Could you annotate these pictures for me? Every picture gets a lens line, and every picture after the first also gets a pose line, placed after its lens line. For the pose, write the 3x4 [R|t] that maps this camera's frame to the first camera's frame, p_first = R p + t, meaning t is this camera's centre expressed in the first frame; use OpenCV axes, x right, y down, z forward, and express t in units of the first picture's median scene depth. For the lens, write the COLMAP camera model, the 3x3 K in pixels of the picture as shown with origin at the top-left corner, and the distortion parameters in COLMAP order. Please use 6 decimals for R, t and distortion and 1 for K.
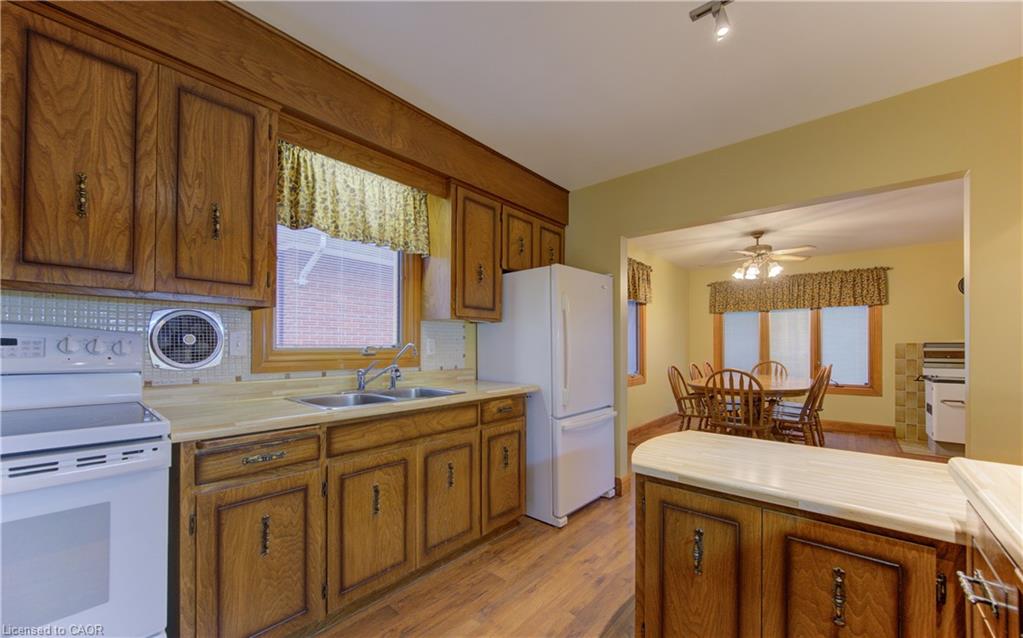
lens RADIAL K [[397.1, 0, 511.0], [0, 397.1, 342.8], [0, 0, 1]] dist [-0.002513, -0.000556]
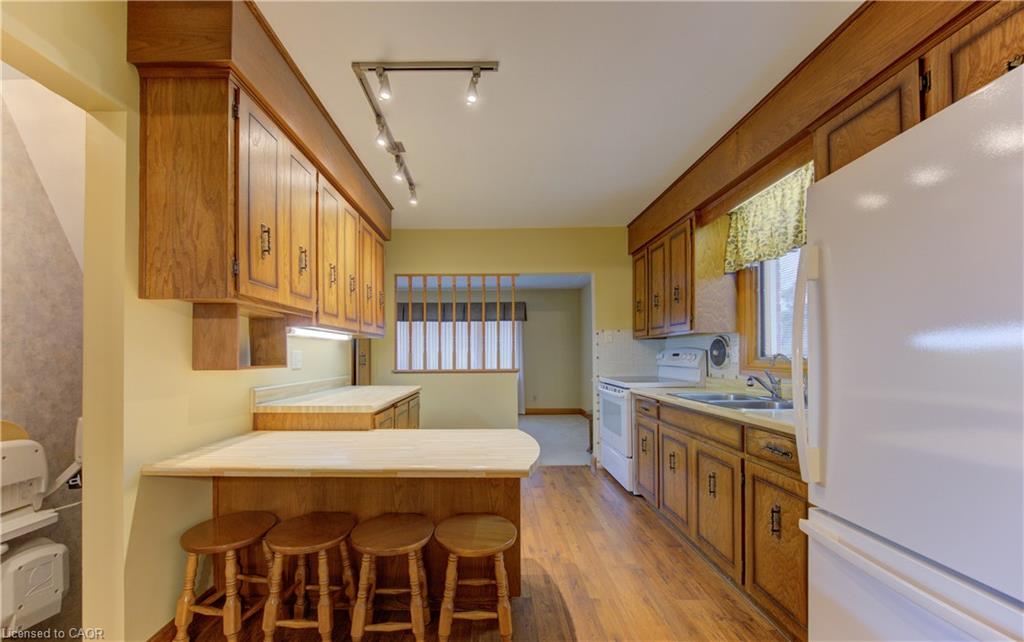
lens RADIAL K [[387.9, 0, 479.3], [0, 387.9, 355.4], [0, 0, 1]] dist [-0.000341, -0.000105]
pose [[-0.784281, -0.003735, -0.620394, 0.806924], [0.002641, 0.999953, -0.009358, 0.012467], [0.620400, -0.008977, -0.784234, 1.228123]]
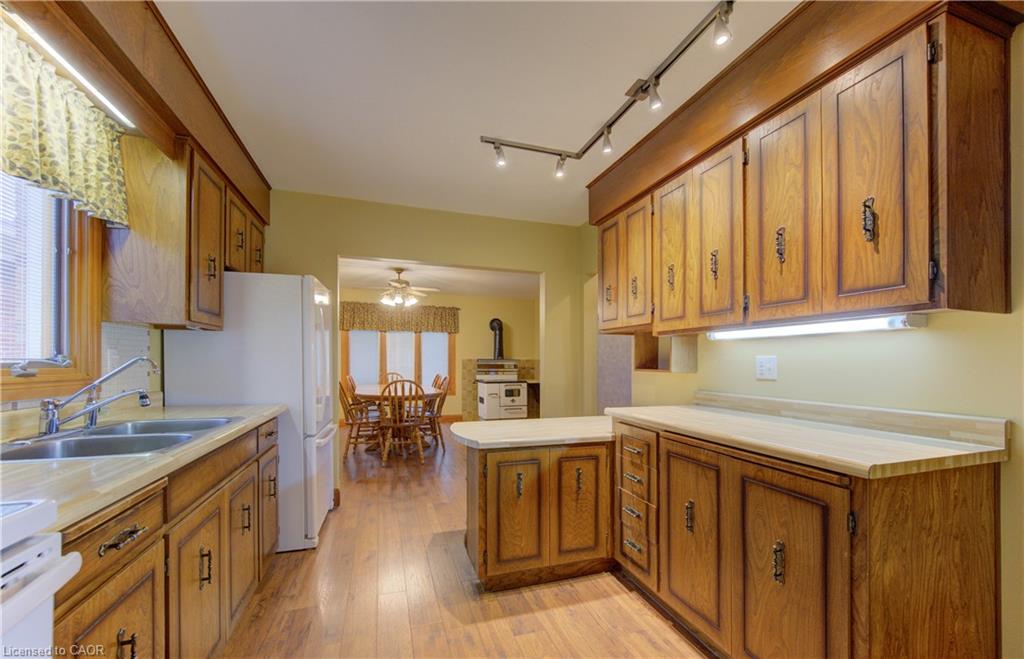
lens RADIAL K [[400.6, 0, 518.3], [0, 400.6, 358.7], [0, 0, 1]] dist [-0.000159, -0.000052]
pose [[0.514523, 0.006661, 0.857451, -0.516074], [-0.009409, 0.999953, -0.002121, 0.000741], [-0.857425, -0.006977, 0.514561, 0.079610]]
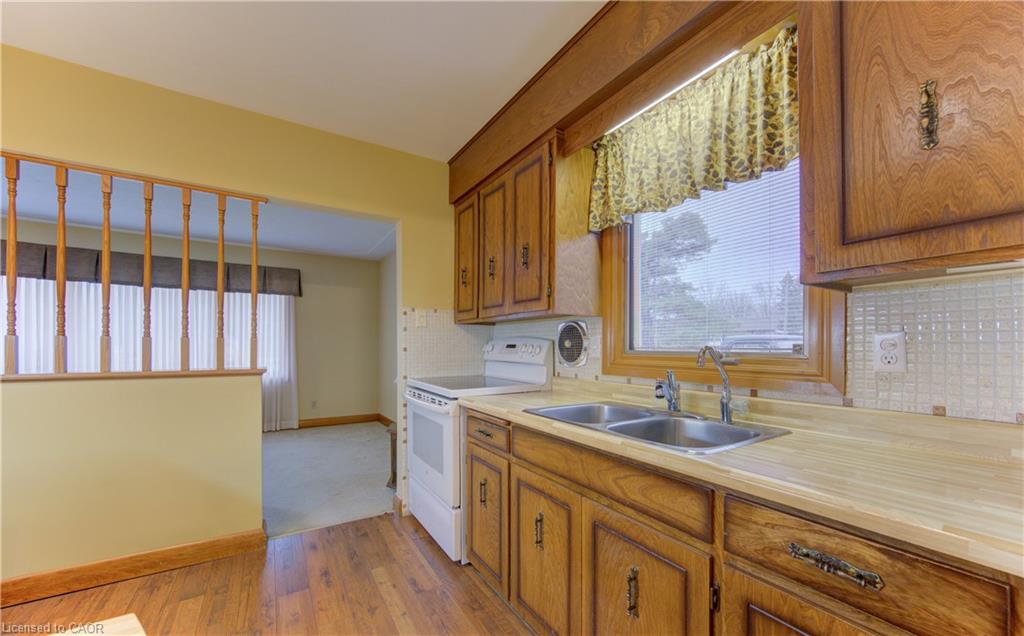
lens RADIAL K [[389.0, 0, 522.7], [0, 389.0, 349.1], [0, 0, 1]] dist [-0.010099, -0.000180]
pose [[-0.290961, -0.002051, -0.956733, 0.336687], [-0.000803, 0.999998, -0.001899, 0.008651], [0.956735, 0.000215, -0.290962, 0.880955]]
